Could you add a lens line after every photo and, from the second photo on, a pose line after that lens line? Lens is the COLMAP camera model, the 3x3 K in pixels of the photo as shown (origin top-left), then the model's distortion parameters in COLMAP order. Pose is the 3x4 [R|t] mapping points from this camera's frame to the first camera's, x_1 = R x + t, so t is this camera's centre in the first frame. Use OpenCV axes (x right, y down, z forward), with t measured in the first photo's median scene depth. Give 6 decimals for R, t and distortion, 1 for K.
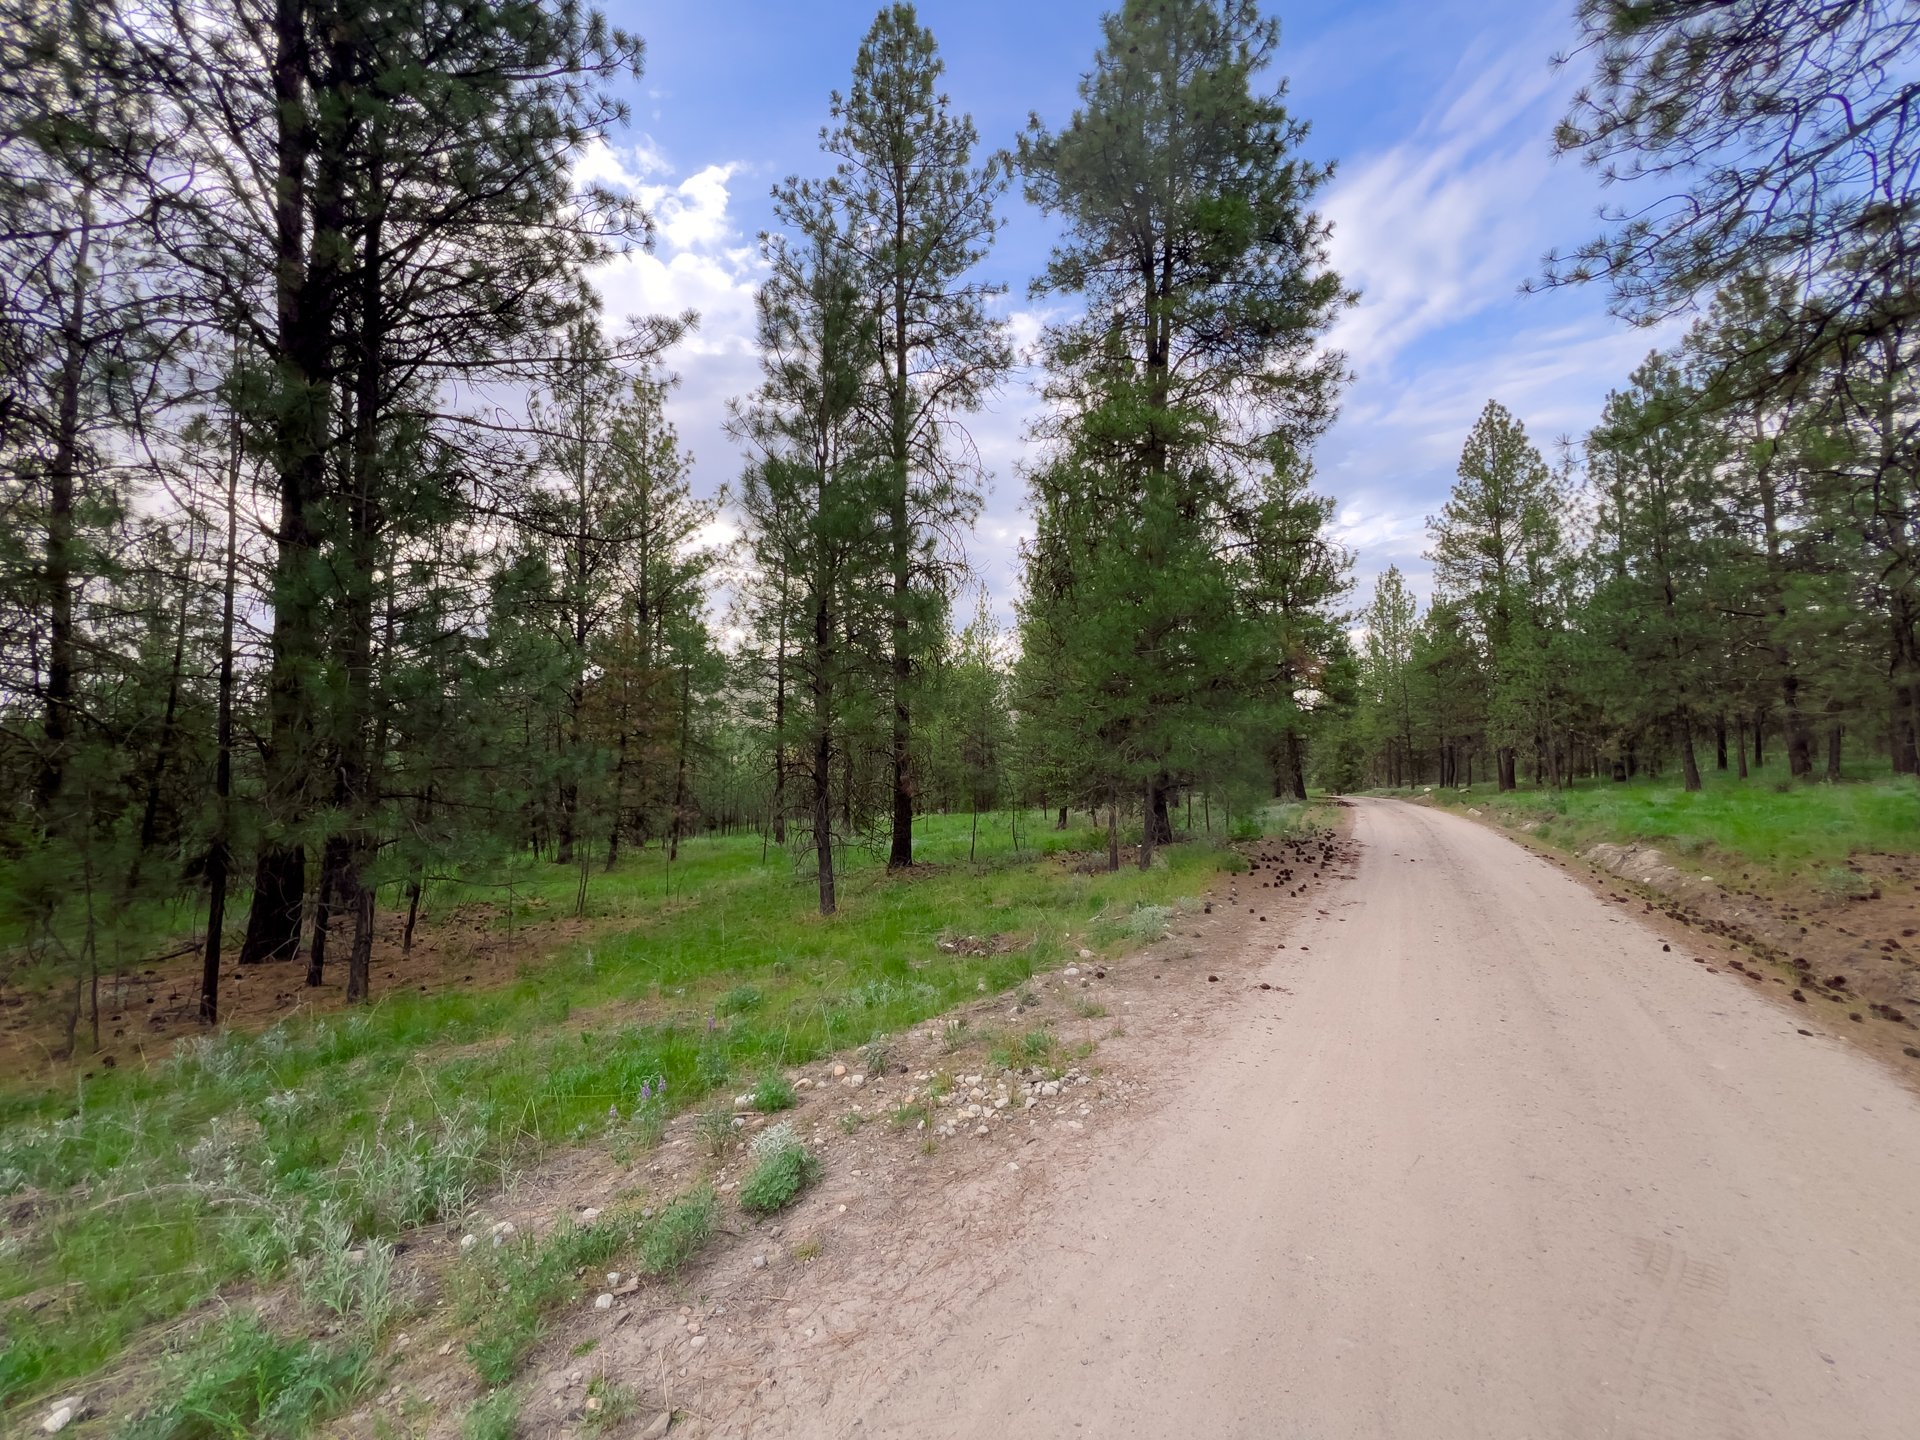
lens RADIAL K [[767.2, 0, 956.3], [0, 767.2, 725.2], [0, 0, 1]] dist [0.002936, 0.000495]
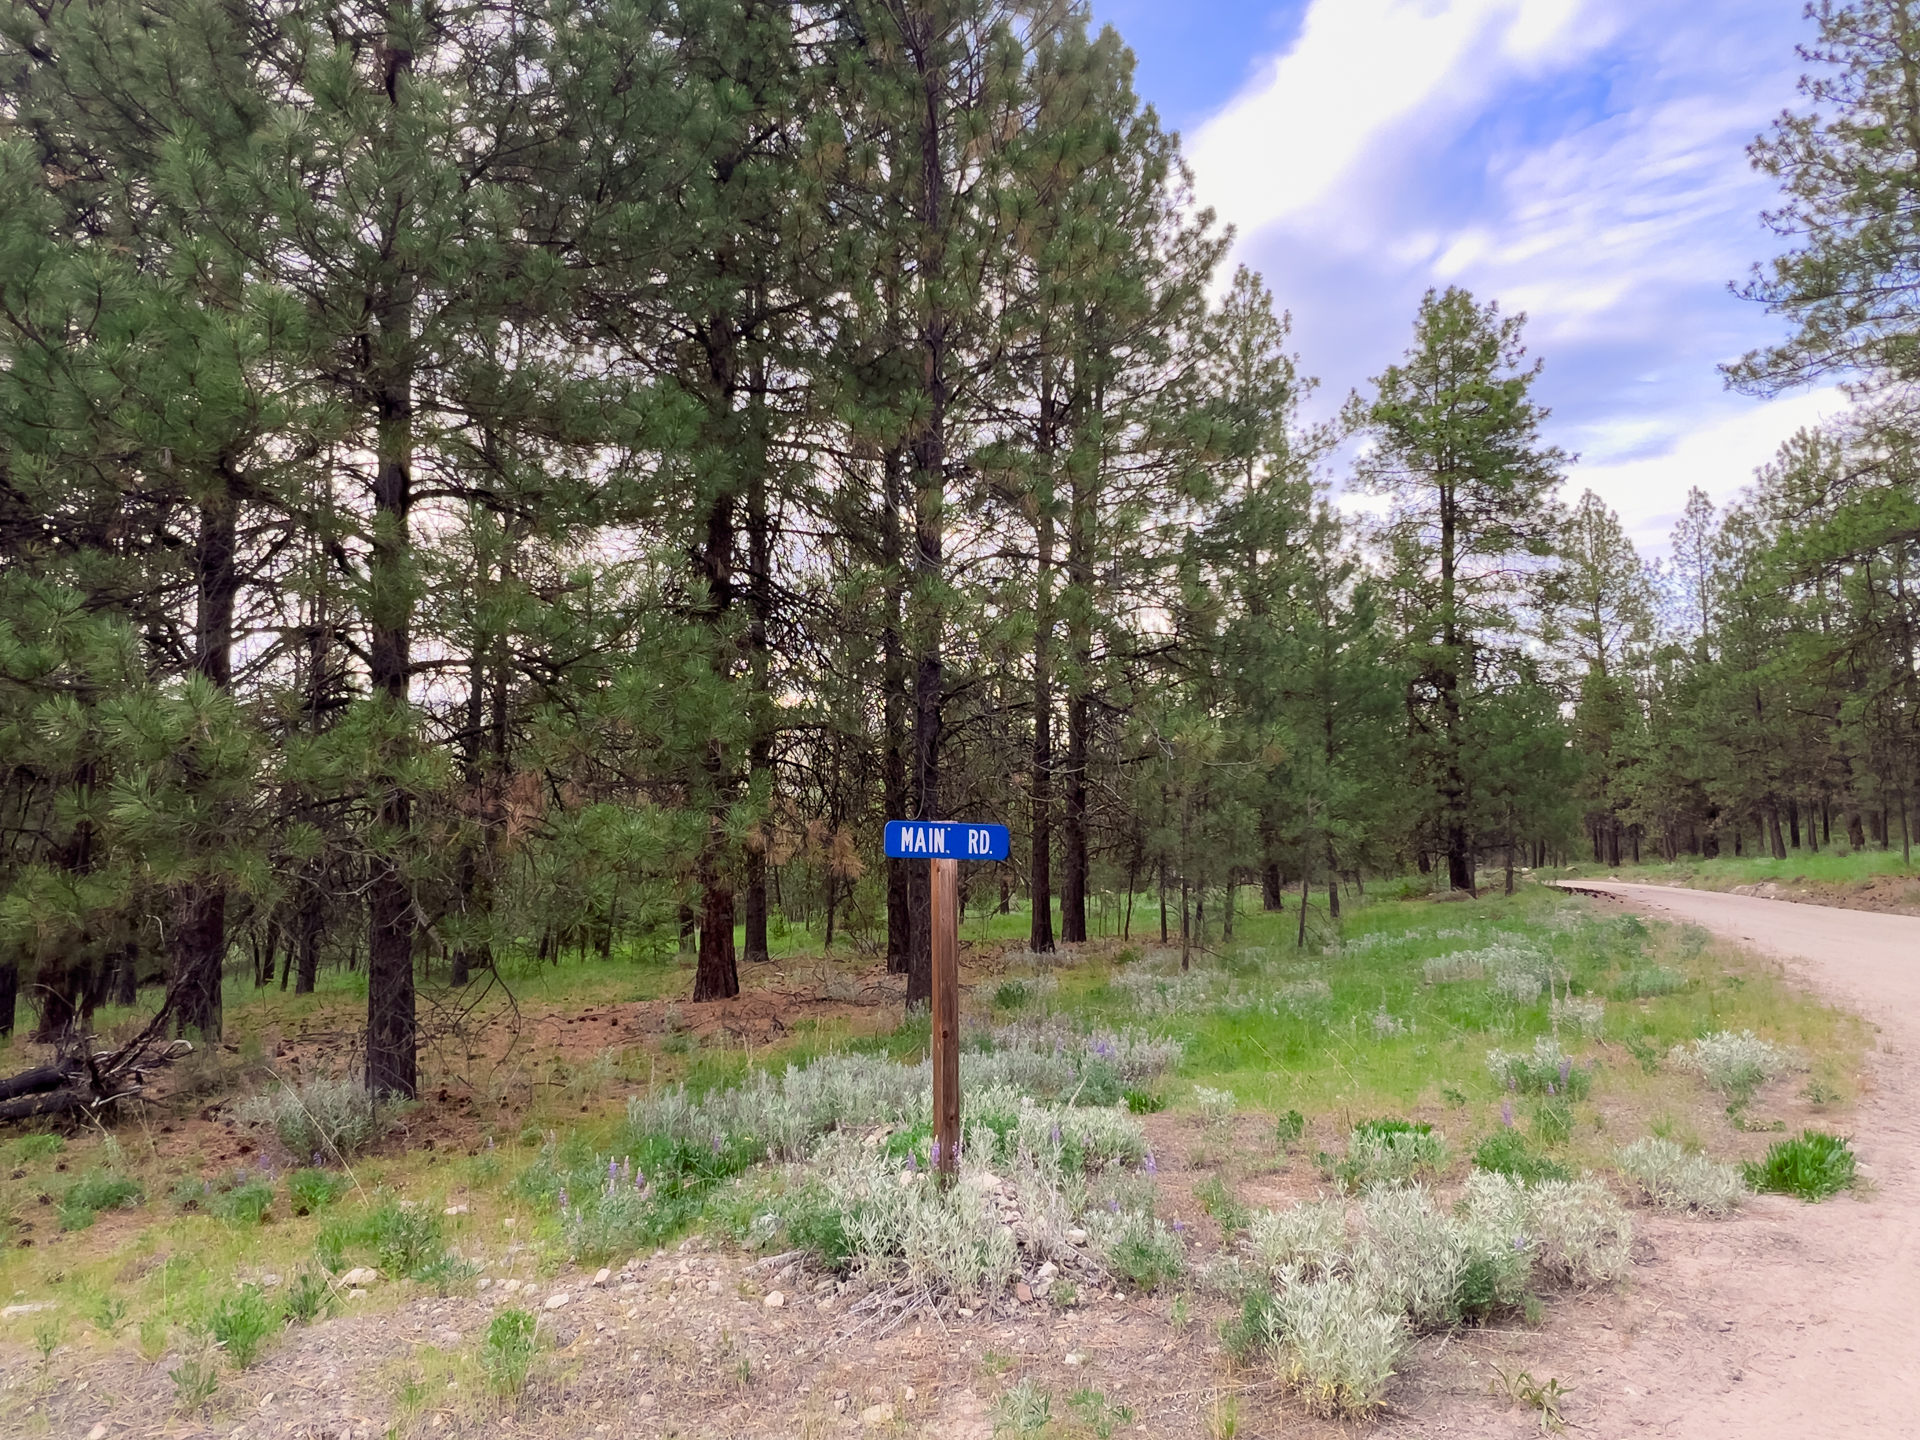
lens RADIAL K [[1063.6, 0, 963.2], [0, 1063.6, 716.0], [0, 0, 1]] dist [-0.005784, -0.001720]
pose [[0.991922, 0.029698, 0.123325, -0.321207], [-0.021432, 0.997467, -0.067819, -0.001739], [-0.125027, 0.064628, 0.990046, -0.305999]]
